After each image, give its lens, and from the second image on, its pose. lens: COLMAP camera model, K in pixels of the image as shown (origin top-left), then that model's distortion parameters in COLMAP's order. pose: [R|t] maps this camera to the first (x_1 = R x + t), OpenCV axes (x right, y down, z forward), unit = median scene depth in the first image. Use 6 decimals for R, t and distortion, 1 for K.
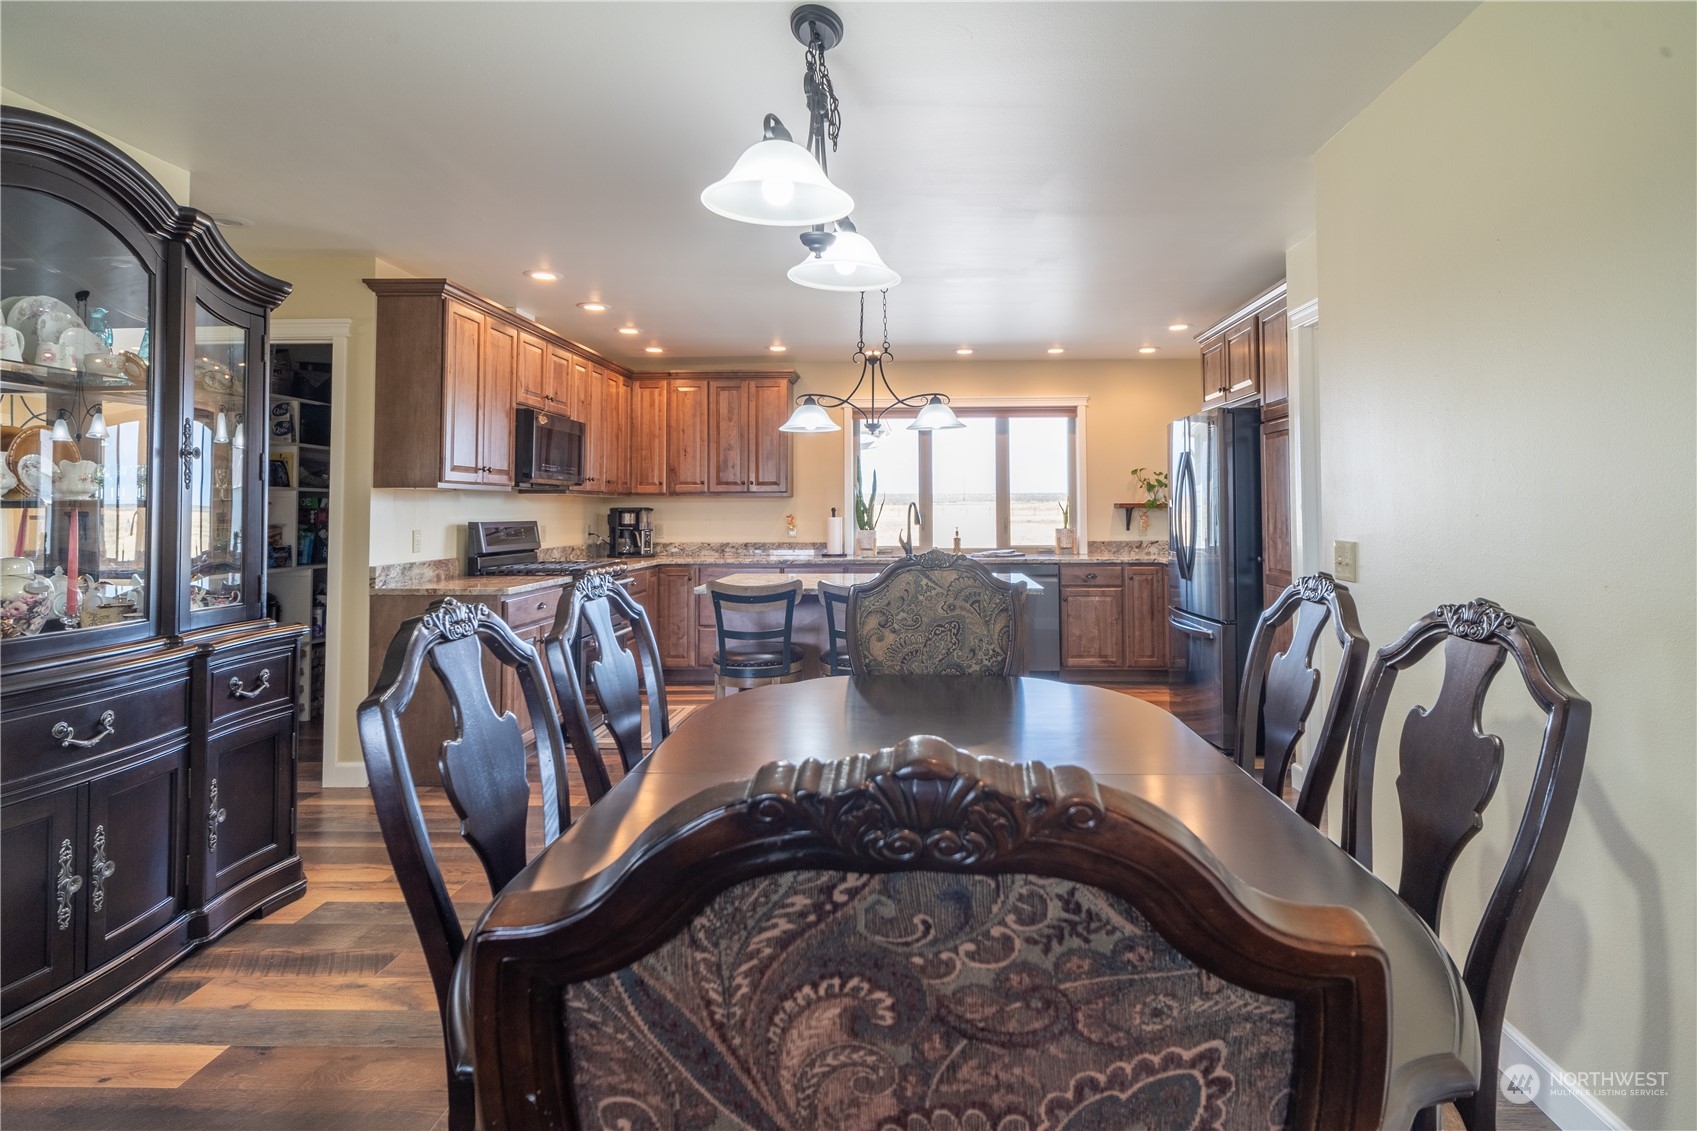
lens RADIAL K [[913.3, 0, 897.6], [0, 913.3, 475.7], [0, 0, 1]] dist [0.000021, -0.000117]
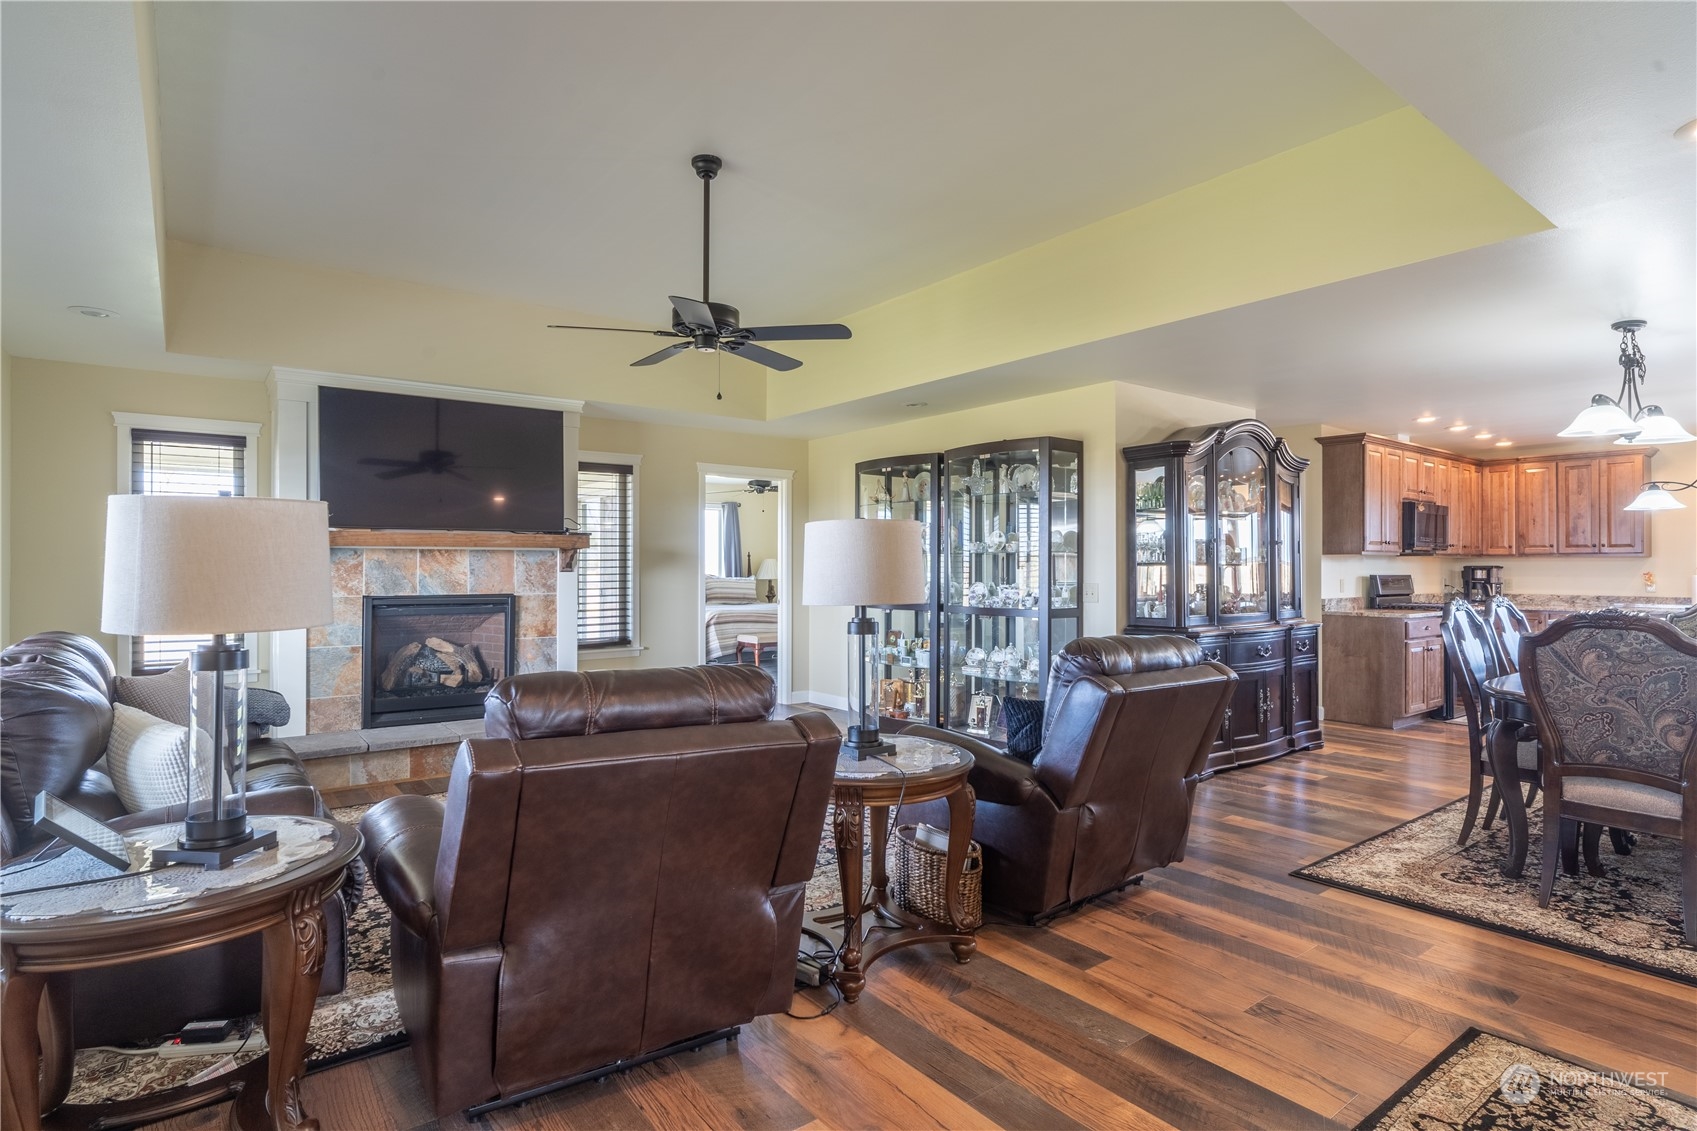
lens RADIAL K [[881.0, 0, 848.0], [0, 881.0, 562.5], [0, 0, 1]] dist [-0.000579, 0.000521]
pose [[0.638101, 0.000733, -0.769952, 0.096475], [0.025184, 0.999445, 0.021823, -0.019679], [0.769541, -0.033315, 0.637728, -0.492772]]
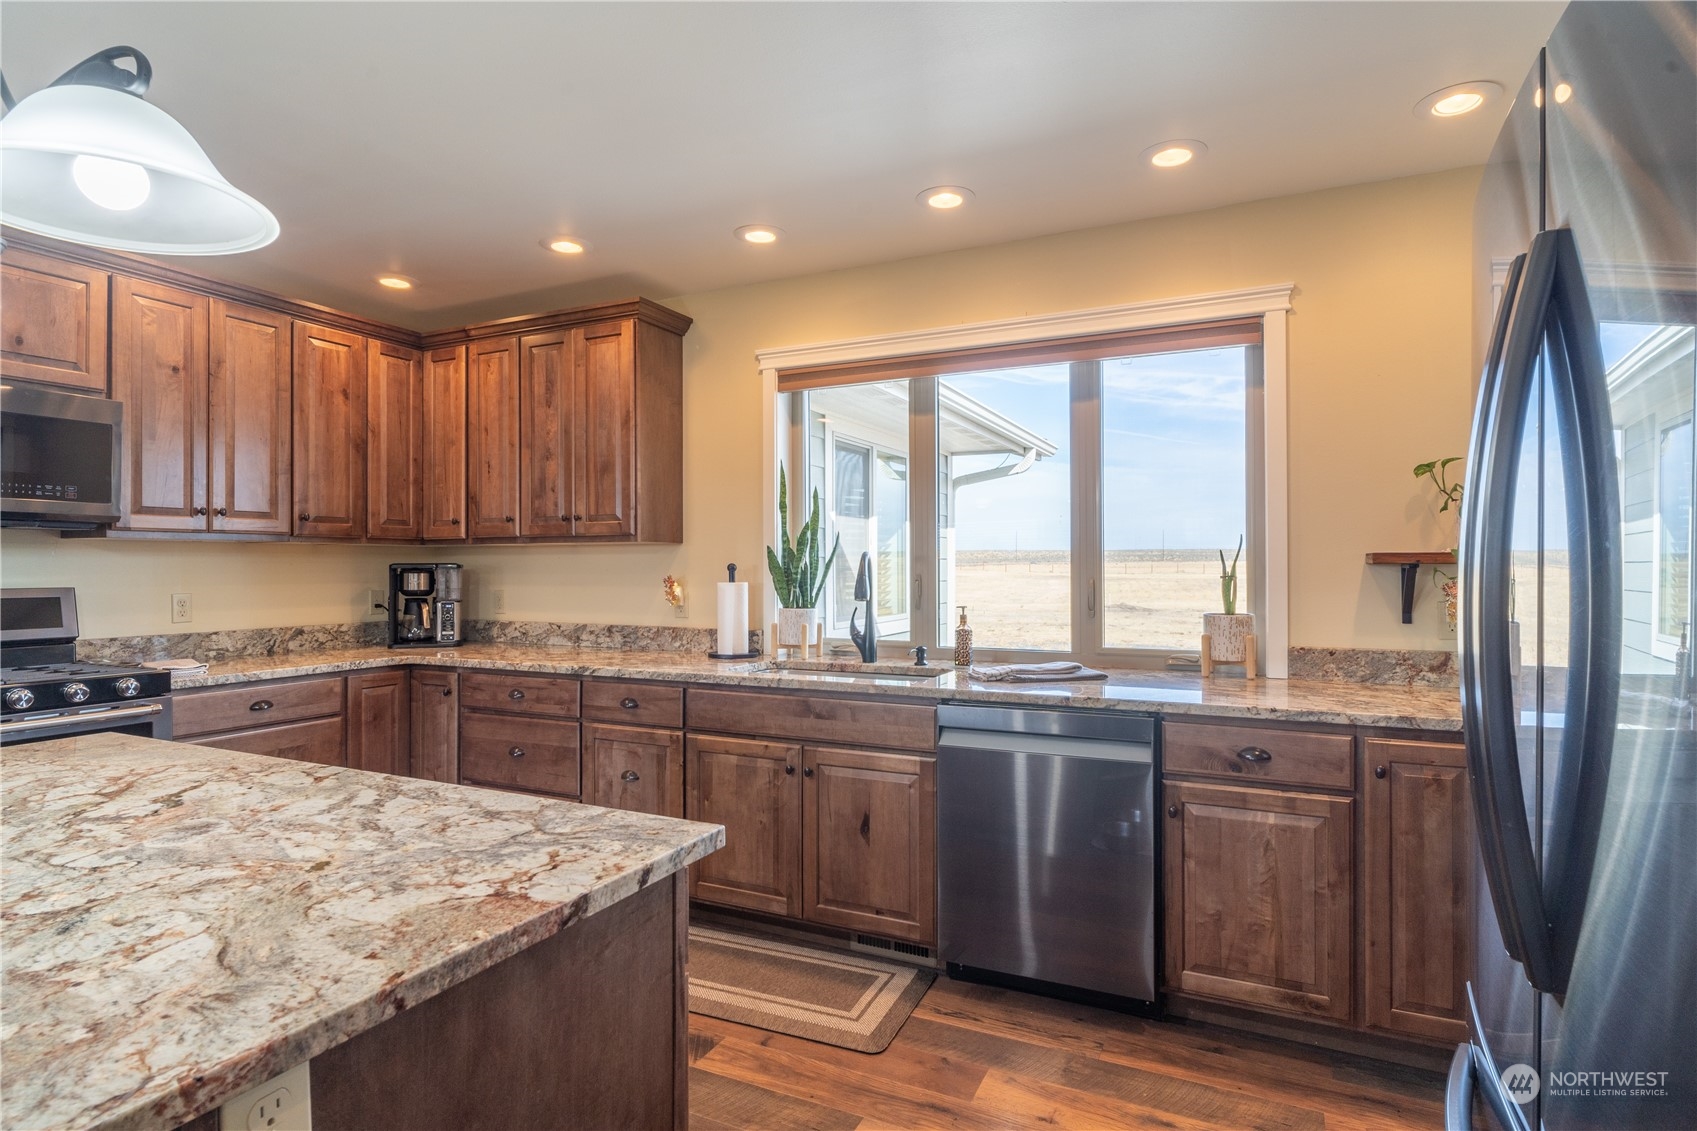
lens RADIAL K [[888.4, 0, 827.2], [0, 888.4, 562.5], [0, 0, 1]] dist [-0.003574, -0.000390]
pose [[0.907575, 0.000130, -0.419890, 0.196158], [0.013339, 0.999486, 0.029142, 0.021224], [0.419678, -0.032049, 0.907107, 0.586415]]
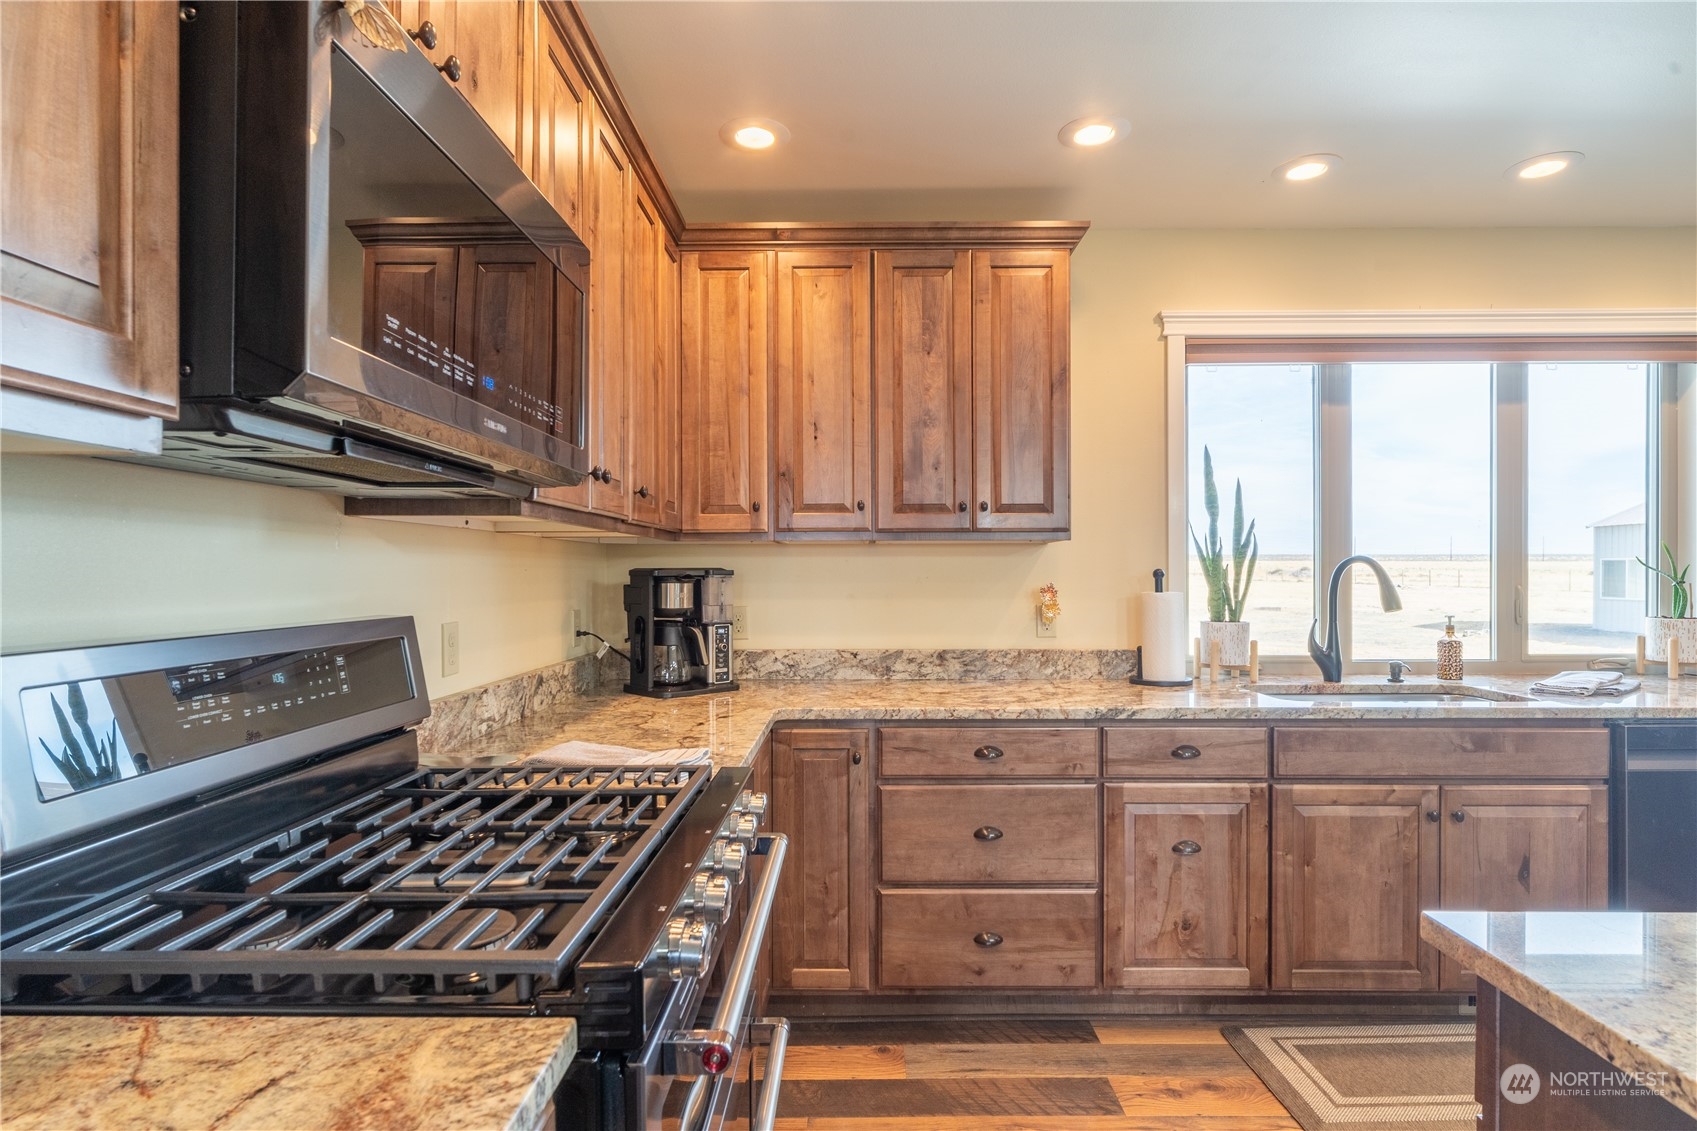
lens RADIAL K [[899.8, 0, 855.5], [0, 899.8, 574.1], [0, 0, 1]] dist [0.003118, 0.000476]
pose [[0.999914, 0.001168, 0.013080, -0.222159], [-0.001678, 0.999236, 0.039040, 0.022188], [-0.013025, -0.039059, 0.999152, 0.607460]]
